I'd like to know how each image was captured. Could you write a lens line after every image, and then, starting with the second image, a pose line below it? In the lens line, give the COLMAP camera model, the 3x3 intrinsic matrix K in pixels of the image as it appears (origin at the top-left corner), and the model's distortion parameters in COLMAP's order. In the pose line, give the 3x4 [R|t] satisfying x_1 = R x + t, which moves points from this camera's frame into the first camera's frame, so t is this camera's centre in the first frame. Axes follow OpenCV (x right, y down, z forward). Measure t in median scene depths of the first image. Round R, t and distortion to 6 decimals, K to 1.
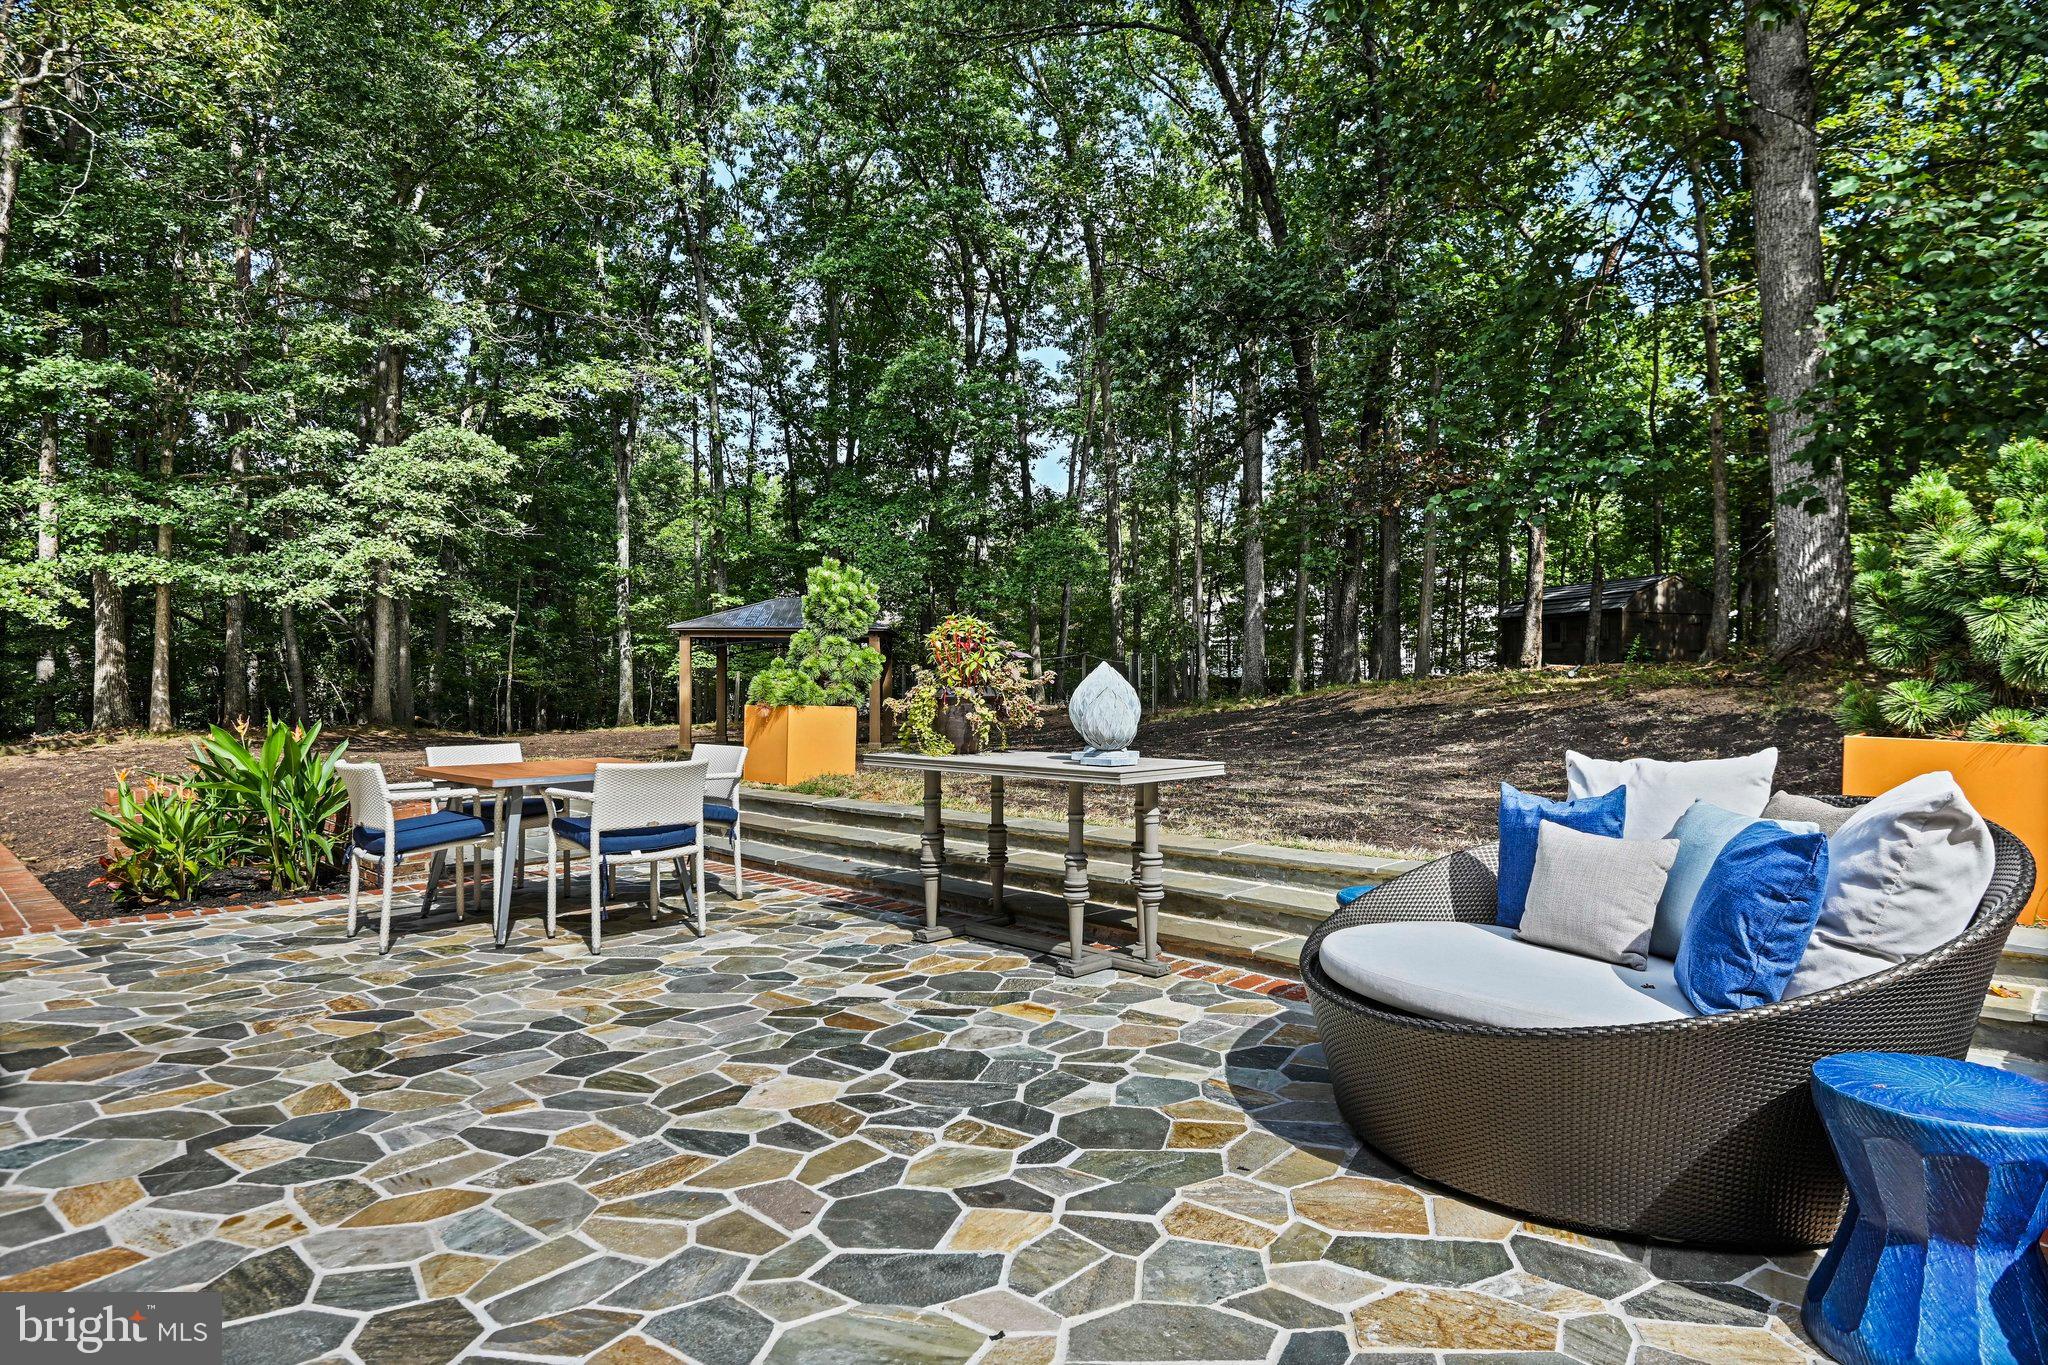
lens RADIAL K [[1101.0, 0, 1030.4], [0, 1101.0, 684.0], [0, 0, 1]] dist [-0.016180, 0.002636]
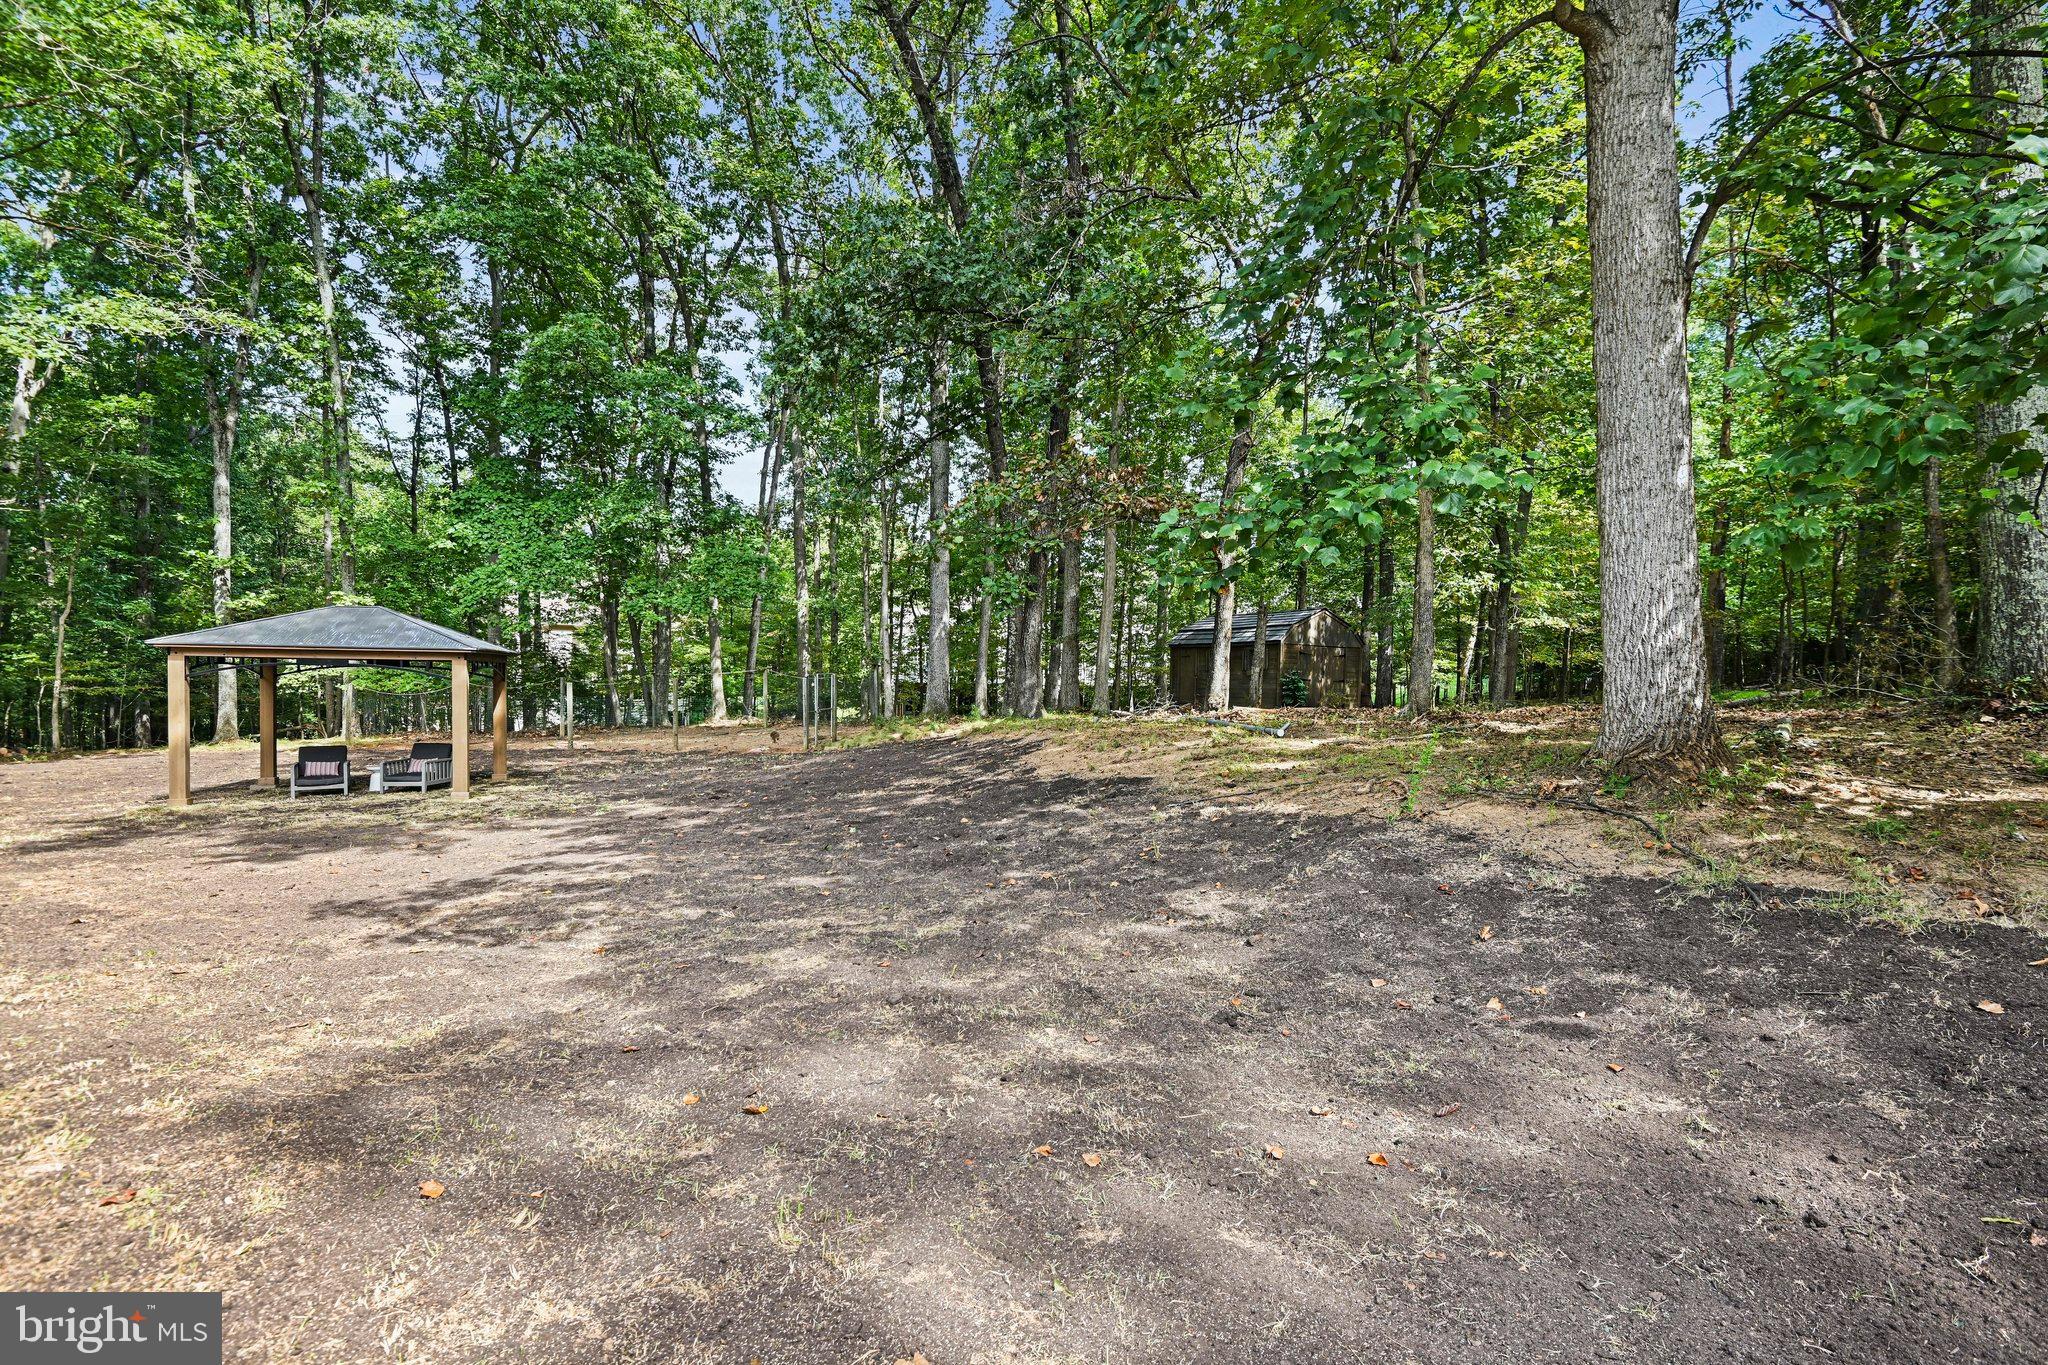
lens RADIAL K [[944.7, 0, 1022.2], [0, 944.7, 681.7], [0, 0, 1]] dist [-0.012261, -0.001028]
pose [[0.961723, 0.011695, 0.273773, 0.060932], [-0.012640, 0.999919, 0.001688, -0.031599], [-0.273731, -0.005084, 0.961793, 0.223214]]
